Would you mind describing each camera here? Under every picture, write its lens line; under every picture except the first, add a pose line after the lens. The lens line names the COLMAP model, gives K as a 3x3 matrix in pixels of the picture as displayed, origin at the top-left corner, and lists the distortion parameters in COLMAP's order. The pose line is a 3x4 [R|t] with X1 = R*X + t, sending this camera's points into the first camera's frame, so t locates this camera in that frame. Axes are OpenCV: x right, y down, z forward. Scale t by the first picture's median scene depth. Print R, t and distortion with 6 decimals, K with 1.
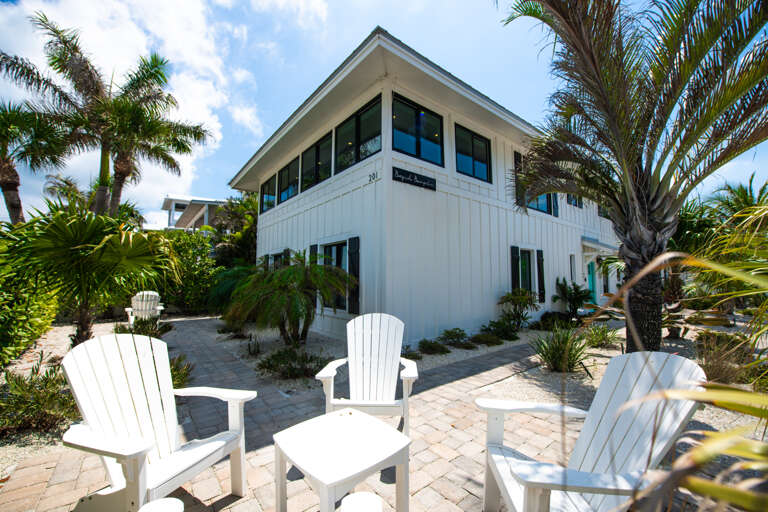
lens RADIAL K [[309.0, 0, 385.8], [0, 309.0, 256.1], [0, 0, 1]] dist [-0.023087, -0.000877]
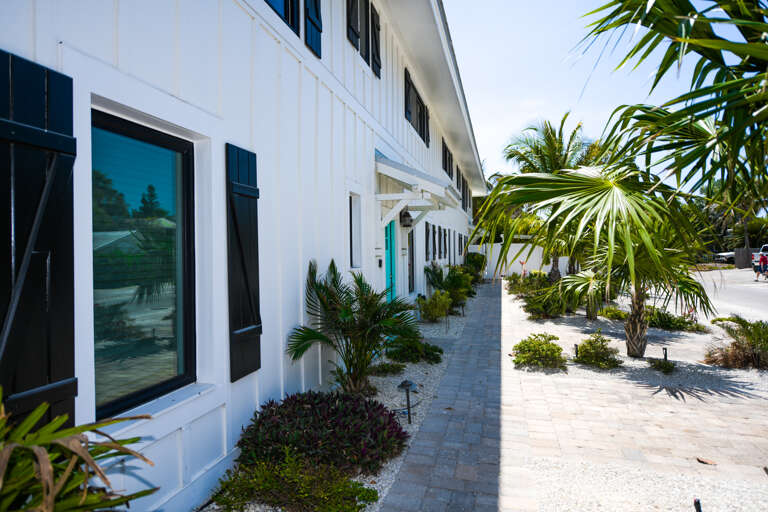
lens RADIAL K [[456.0, 0, 384.5], [0, 456.0, 253.1], [0, 0, 1]] dist [-0.000613, -0.000061]
pose [[0.804611, -0.011107, 0.593698, 0.341510], [-0.033249, 0.997414, 0.063719, 0.029415], [-0.592870, -0.071009, 0.802161, 0.583241]]
